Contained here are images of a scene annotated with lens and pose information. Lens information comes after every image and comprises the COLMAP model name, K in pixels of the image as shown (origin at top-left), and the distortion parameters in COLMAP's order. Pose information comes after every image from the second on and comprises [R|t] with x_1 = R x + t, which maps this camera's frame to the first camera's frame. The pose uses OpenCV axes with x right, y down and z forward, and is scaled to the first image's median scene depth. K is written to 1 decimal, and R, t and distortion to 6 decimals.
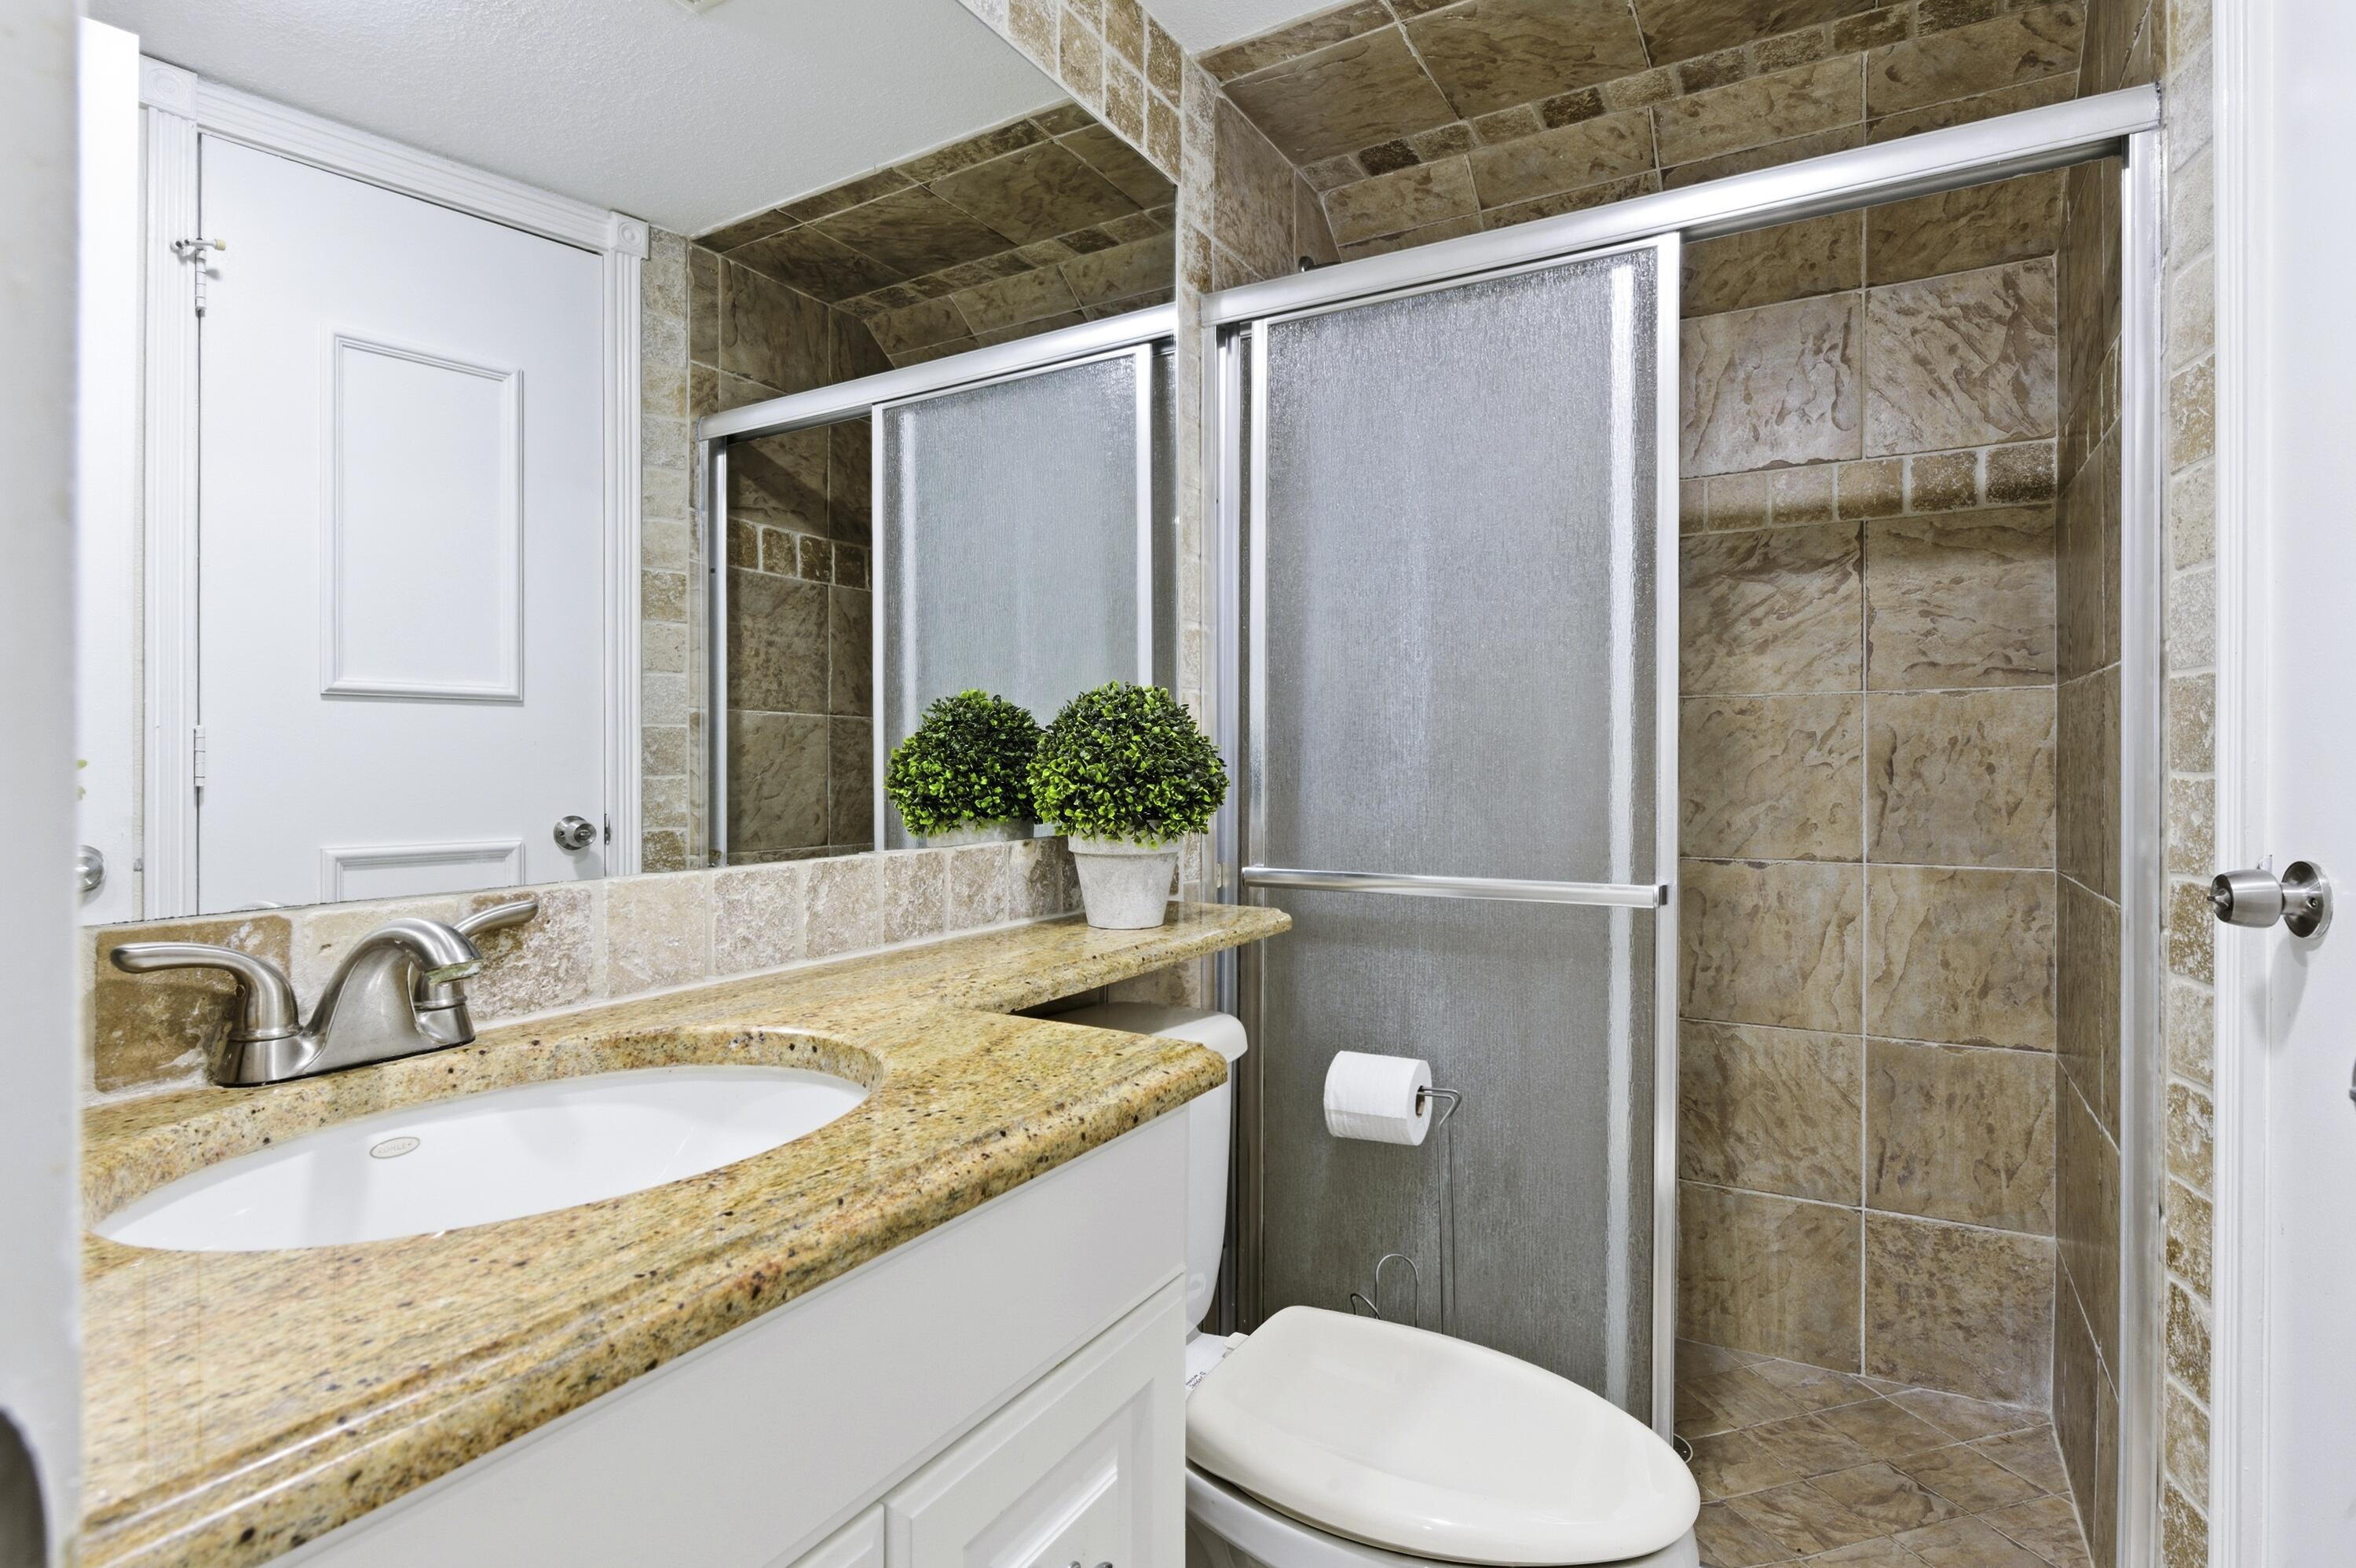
lens RADIAL K [[1173.2, 0, 1187.5], [0, 1173.2, 777.7], [0, 0, 1]] dist [0.000096, 0.000074]
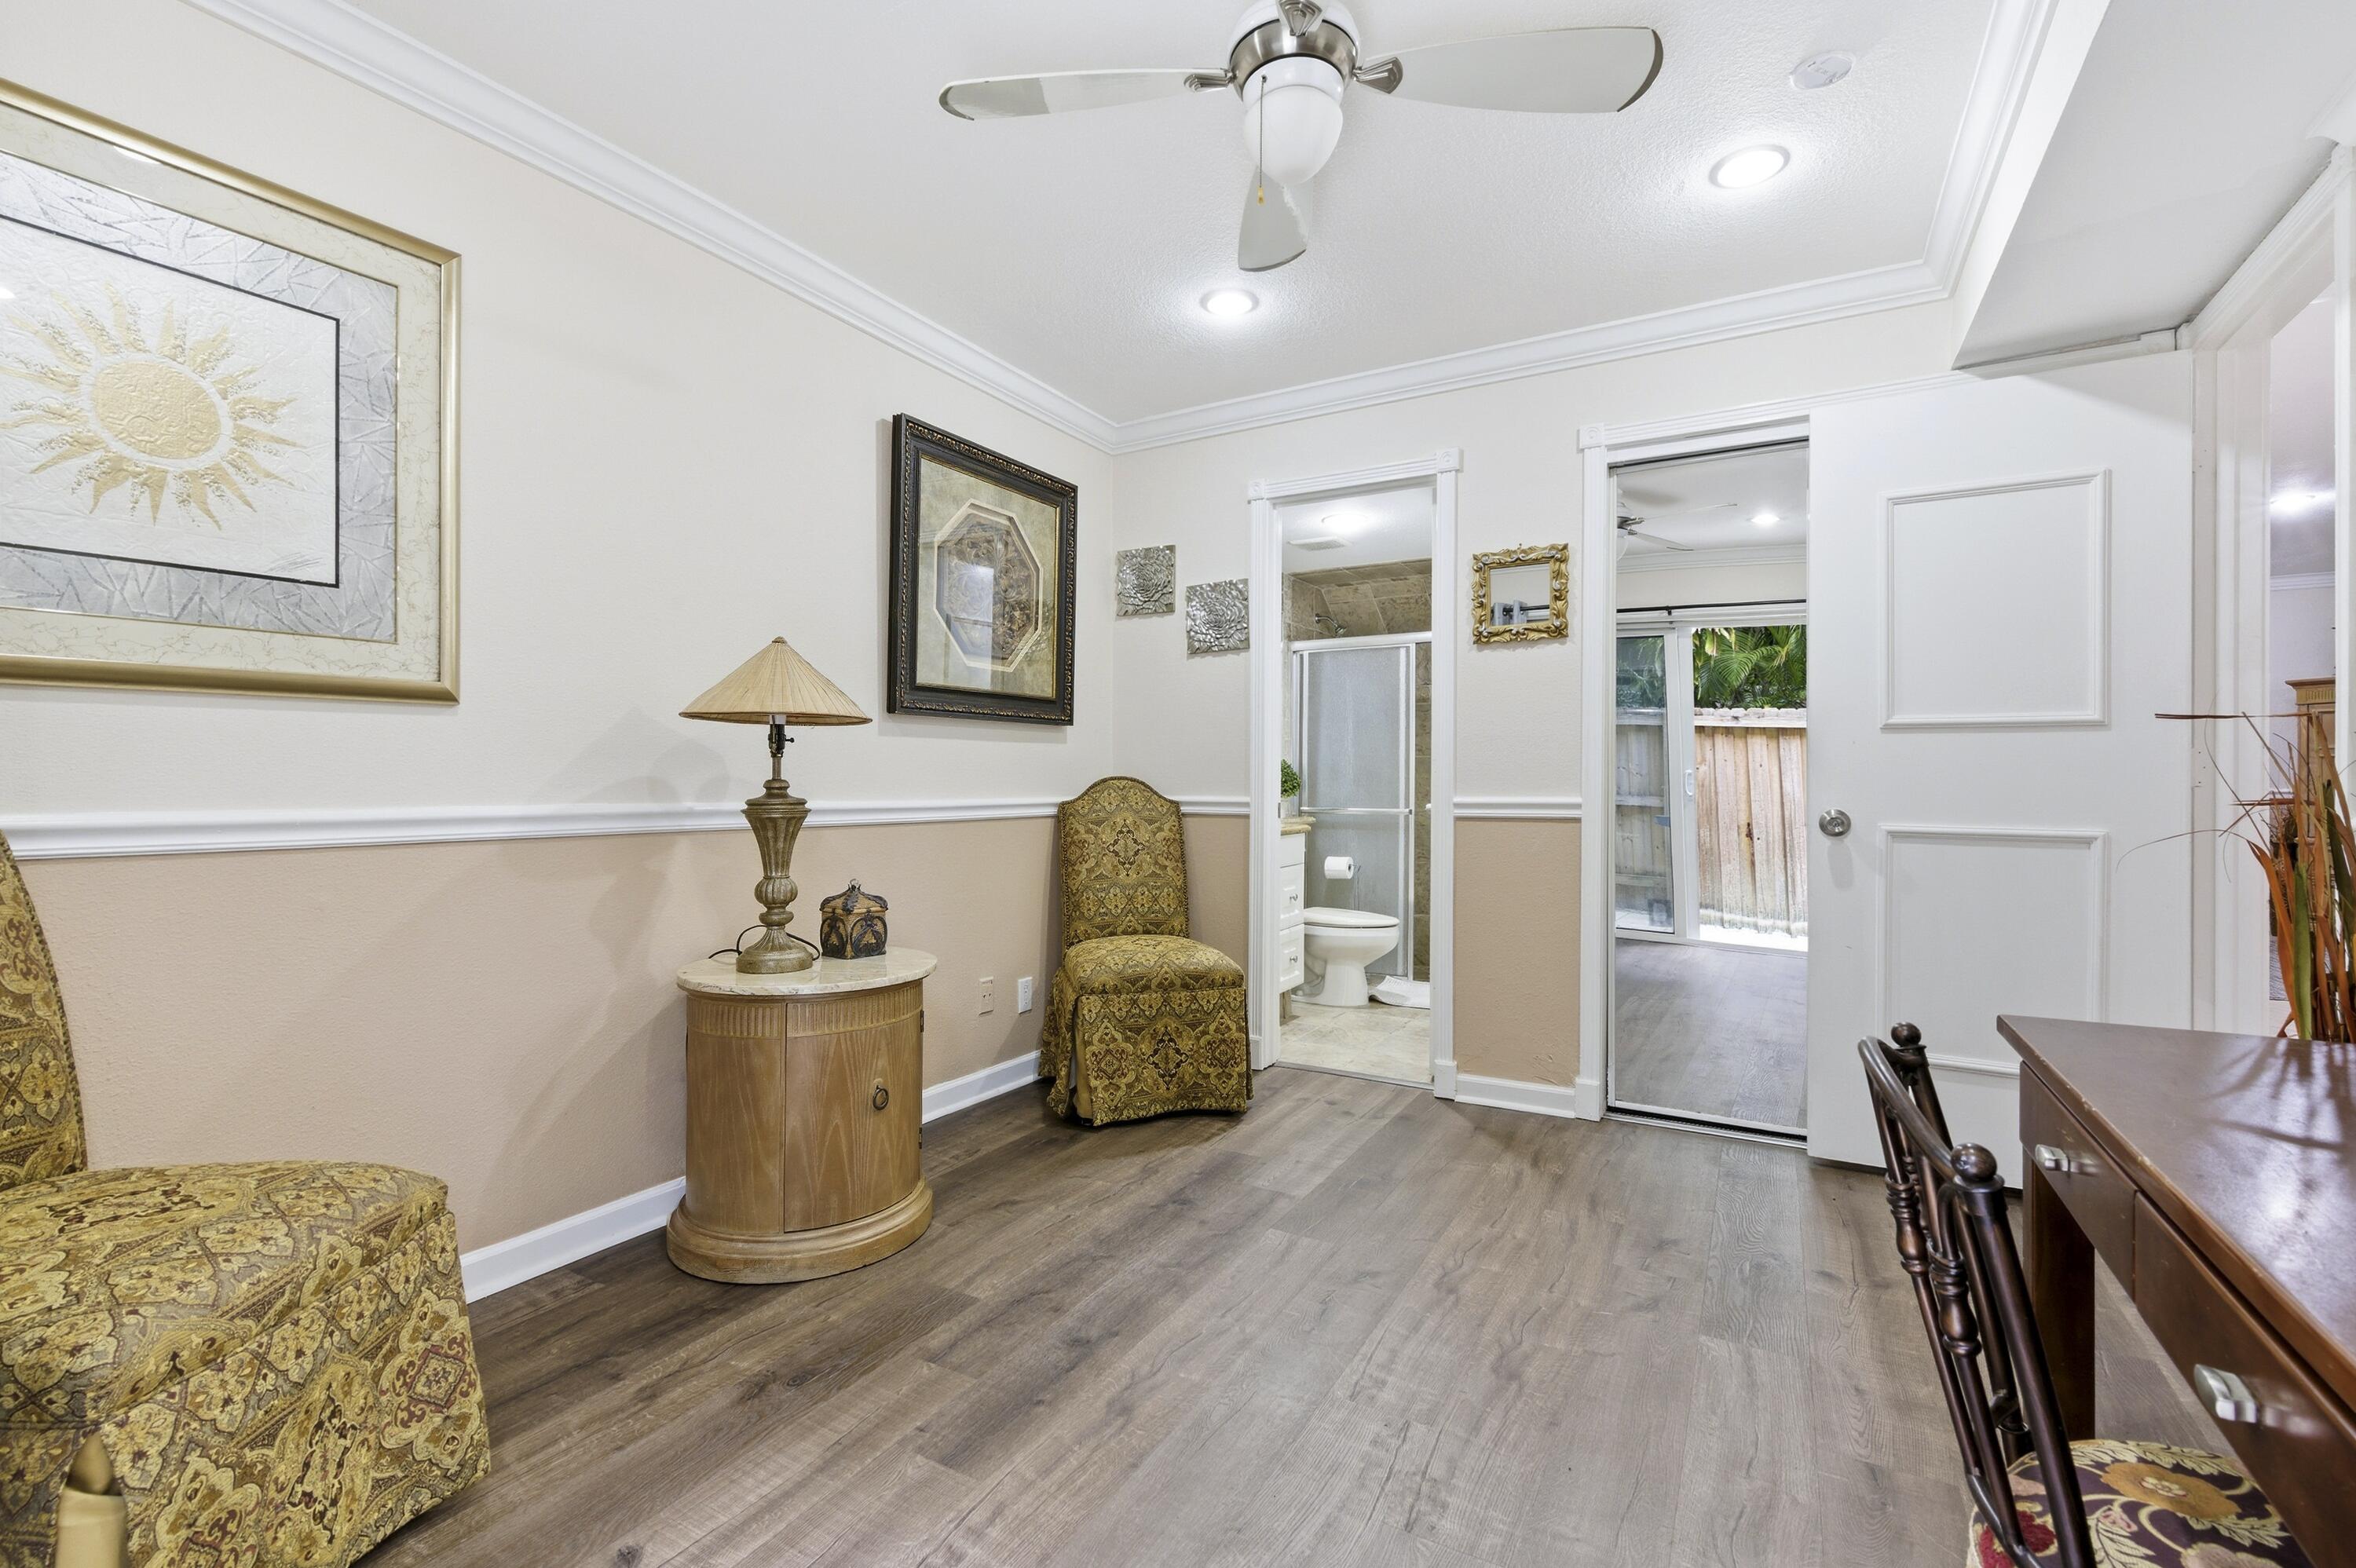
lens RADIAL K [[1026.4, 0, 1184.8], [0, 1026.4, 782.8], [0, 0, 1]] dist [0.001632, -0.000061]
pose [[0.999832, 0.002976, 0.018096, -0.375814], [-0.002847, 0.999970, -0.007159, 0.025988], [-0.018117, 0.007106, 0.999811, -2.191240]]
